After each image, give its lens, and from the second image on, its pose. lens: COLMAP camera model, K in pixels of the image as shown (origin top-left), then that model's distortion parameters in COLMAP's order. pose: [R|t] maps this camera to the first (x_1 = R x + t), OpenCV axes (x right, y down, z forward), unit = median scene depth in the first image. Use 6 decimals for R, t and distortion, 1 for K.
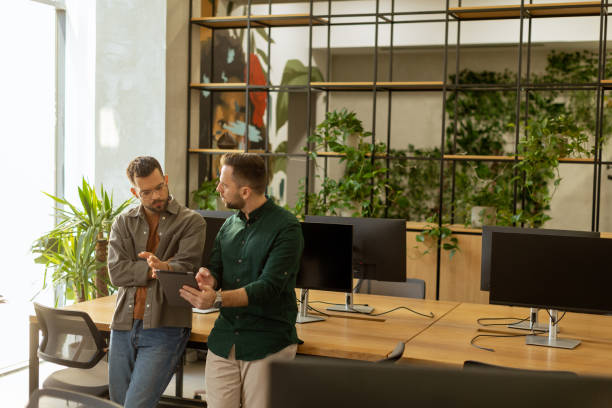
lens RADIAL K [[886.9, 0, 306.0], [0, 886.9, 204.0], [0, 0, 1]] dist [0.022499, 0.039939]
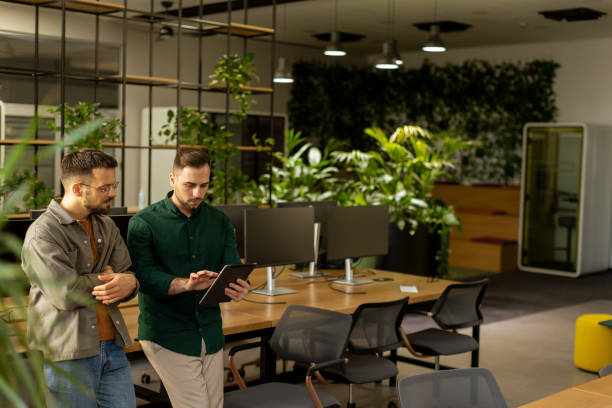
lens RADIAL K [[886.9, 0, 306.0], [0, 886.9, 204.0], [0, 0, 1]] dist [0.022499, 0.039939]
pose [[0.364010, -0.071031, 0.928683, -0.957629], [0.039994, 0.997360, 0.060608, -0.050182], [-0.930536, 0.015080, 0.365890, 0.521137]]
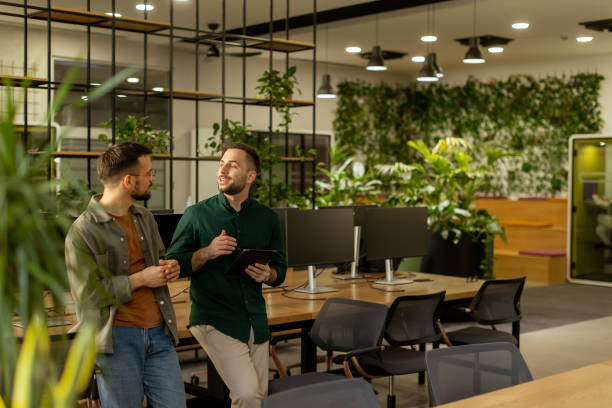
lens RADIAL K [[886.9, 0, 306.0], [0, 886.9, 204.0], [0, 0, 1]] dist [0.022499, 0.039939]
pose [[0.416507, -0.049655, 0.907775, -0.999285], [0.059193, 0.997870, 0.027424, -0.010596], [-0.907203, 0.042312, 0.418559, 0.484800]]
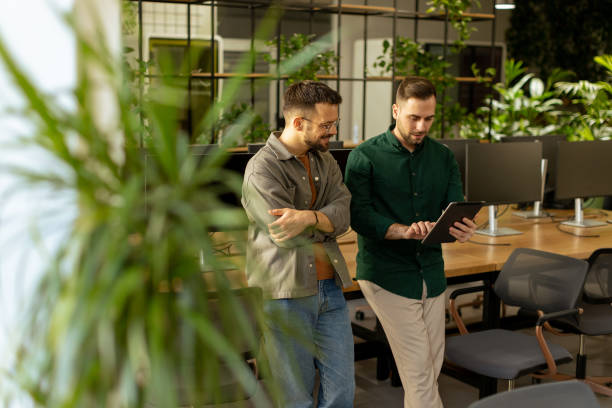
lens RADIAL K [[886.9, 0, 306.0], [0, 886.9, 204.0], [0, 0, 1]] dist [0.022499, 0.039939]
pose [[0.568960, -0.129549, 0.812097, -0.906990], [0.049852, 0.991131, 0.123183, -0.046458], [-0.820853, -0.029601, 0.570372, 0.565436]]
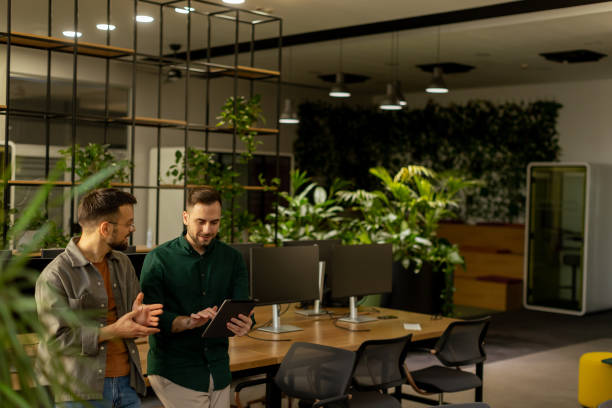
lens RADIAL K [[886.9, 0, 306.0], [0, 886.9, 204.0], [0, 0, 1]] dist [0.022499, 0.039939]
pose [[0.370694, -0.030775, 0.928245, -0.983982], [0.041339, 0.999007, 0.016612, -0.051696], [-0.927834, 0.032214, 0.371598, 0.507927]]
